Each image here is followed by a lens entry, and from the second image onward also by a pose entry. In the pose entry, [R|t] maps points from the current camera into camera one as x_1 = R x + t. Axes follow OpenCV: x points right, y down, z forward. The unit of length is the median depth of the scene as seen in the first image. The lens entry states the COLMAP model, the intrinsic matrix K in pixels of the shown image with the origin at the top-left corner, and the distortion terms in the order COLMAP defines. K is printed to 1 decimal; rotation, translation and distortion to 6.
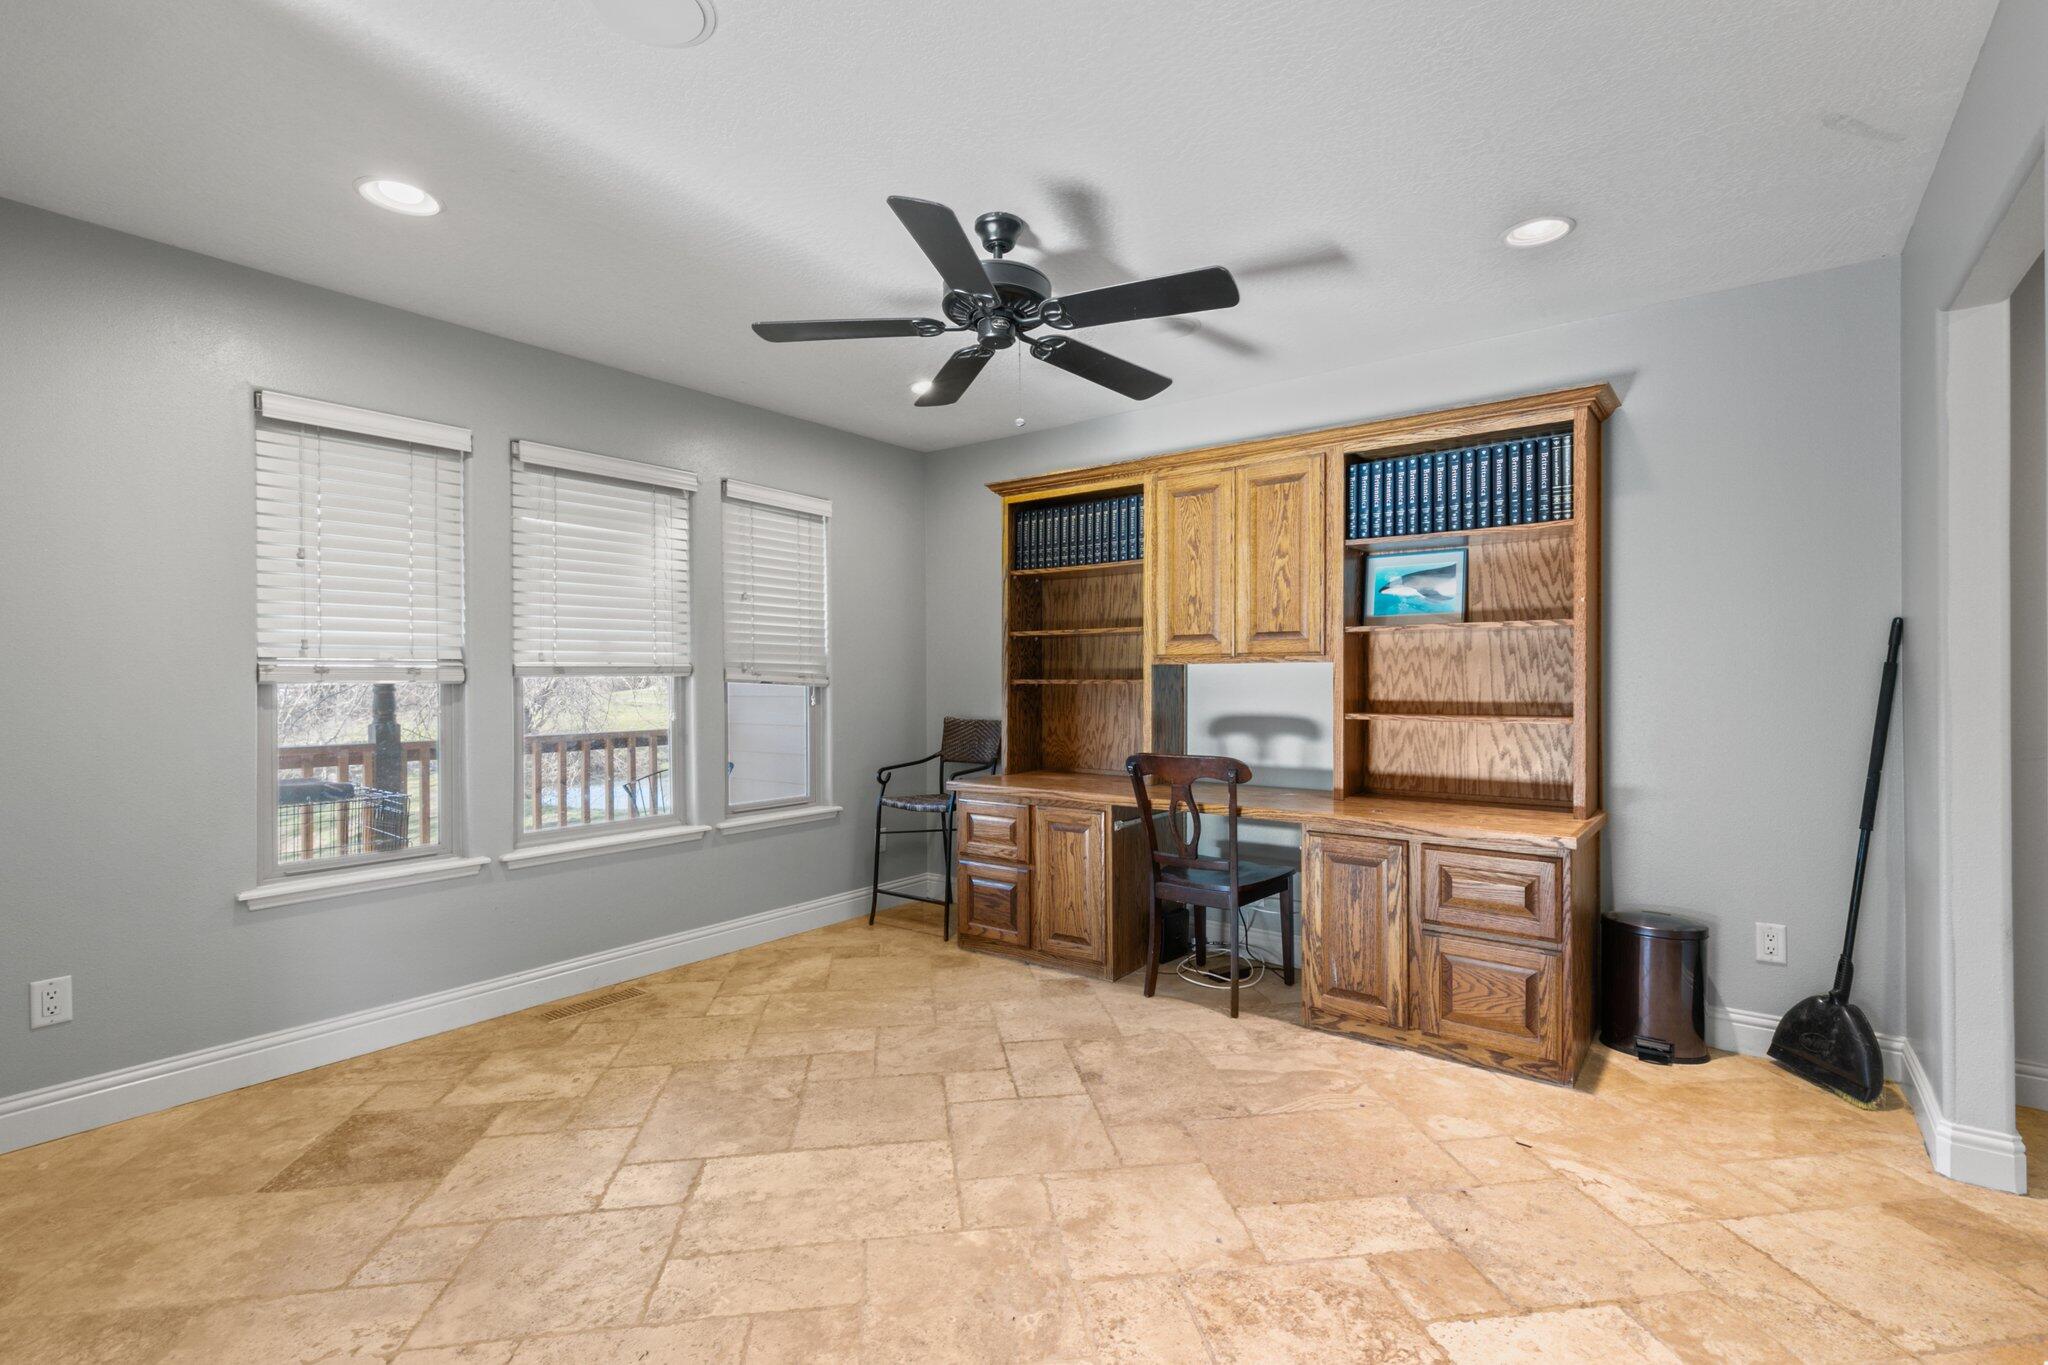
lens RADIAL K [[915.9, 0, 1022.3], [0, 915.9, 680.8], [0, 0, 1]] dist [0.001941, -0.003034]
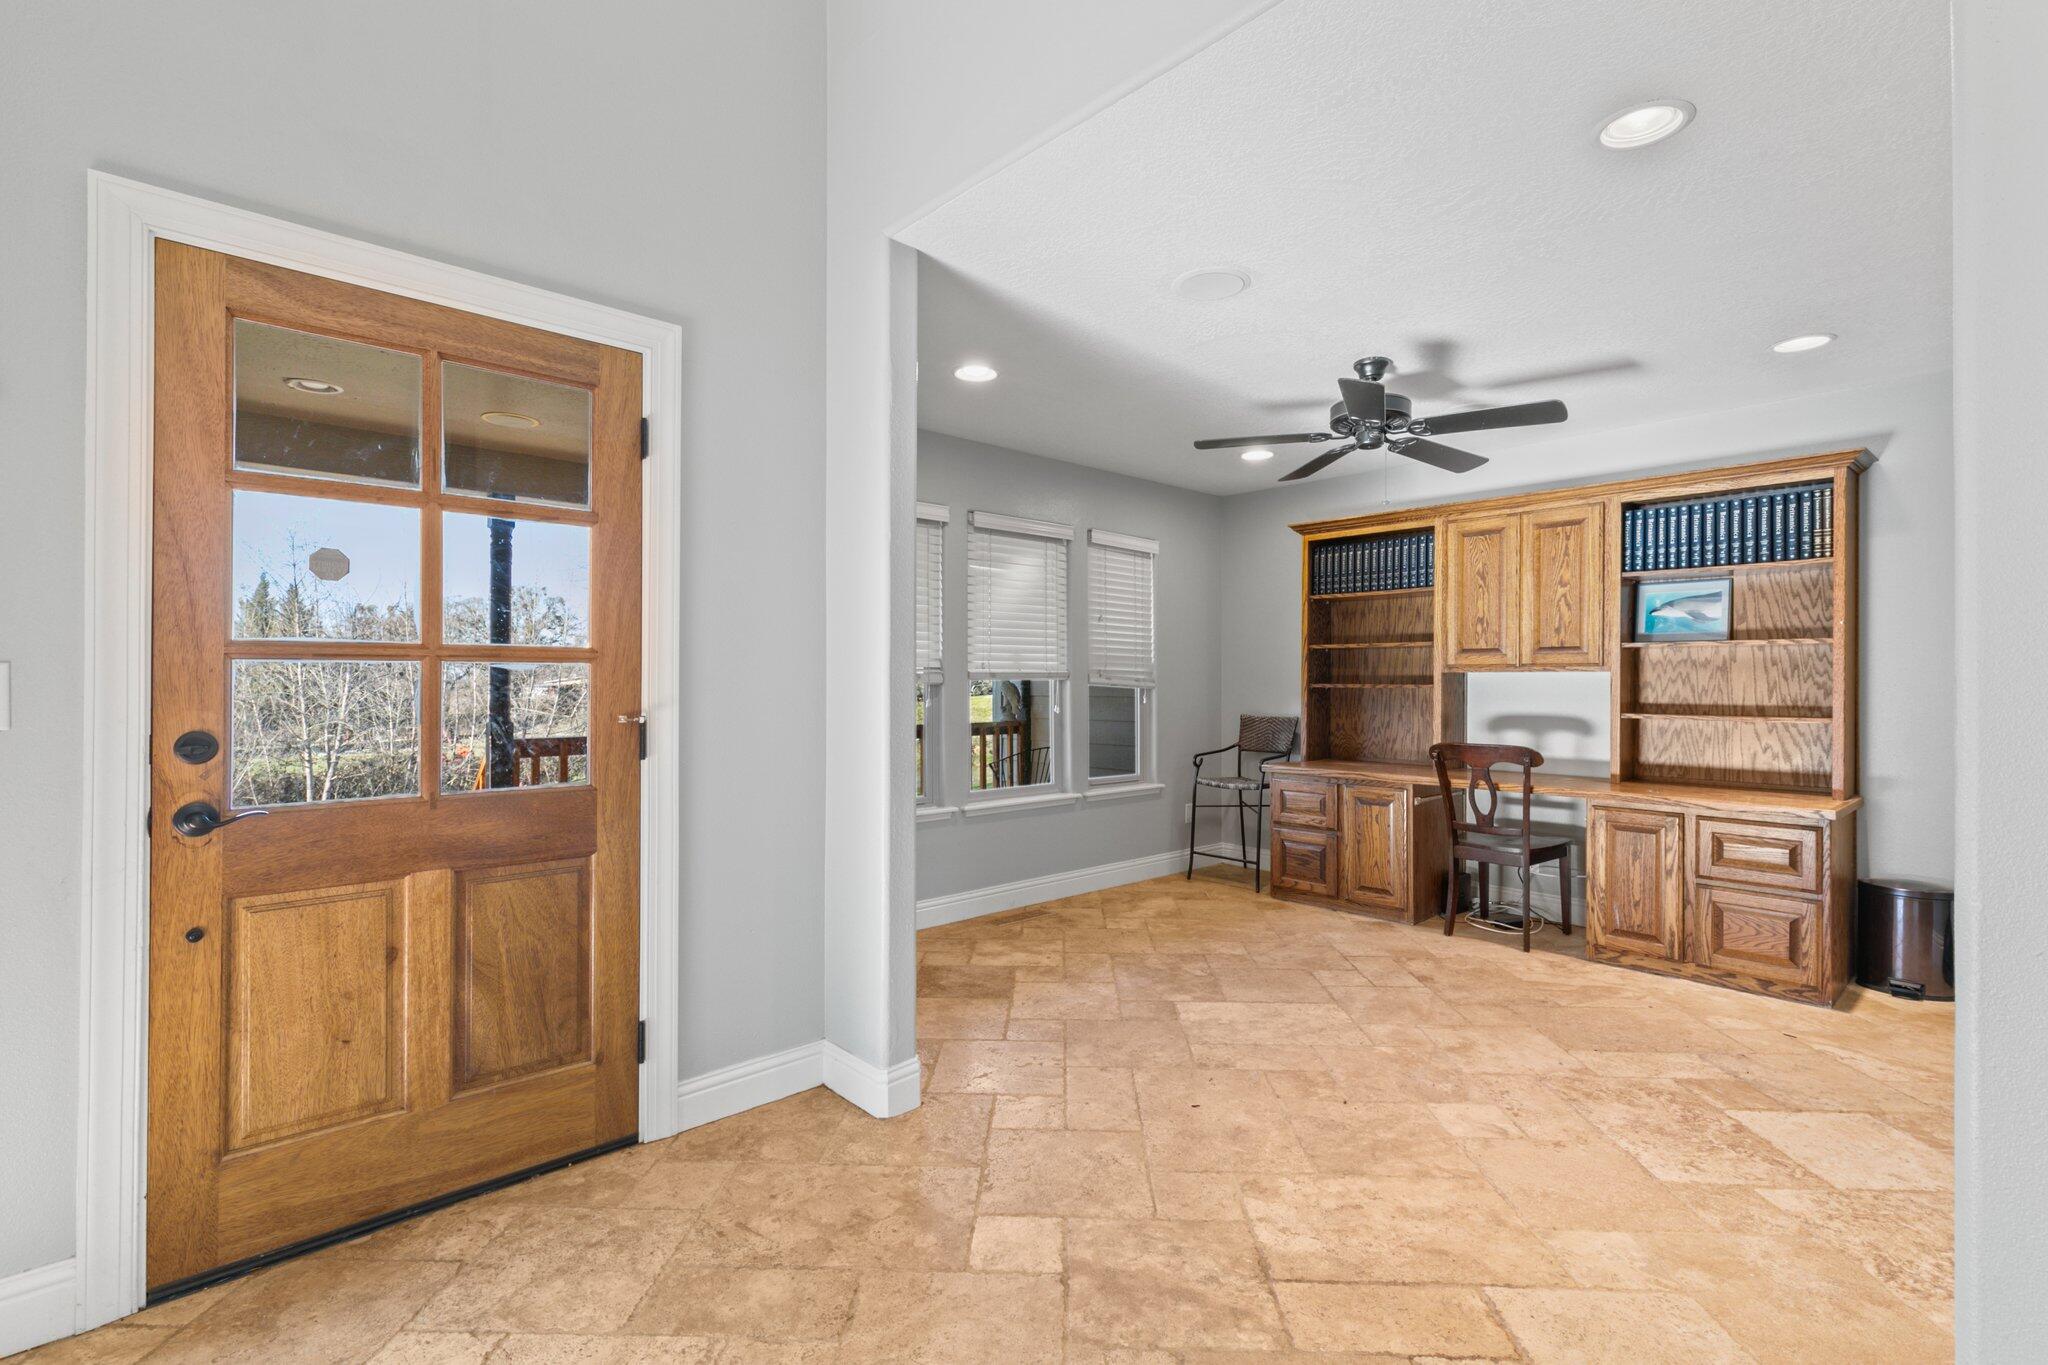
lens RADIAL K [[915.9, 0, 1020.7], [0, 915.9, 680.2], [0, 0, 1]] dist [0.001941, -0.003034]
pose [[0.983804, 0.005865, -0.179154, -0.241983], [-0.006692, 0.999970, -0.004013, 0.001524], [0.179125, 0.005147, 0.983813, -0.390780]]
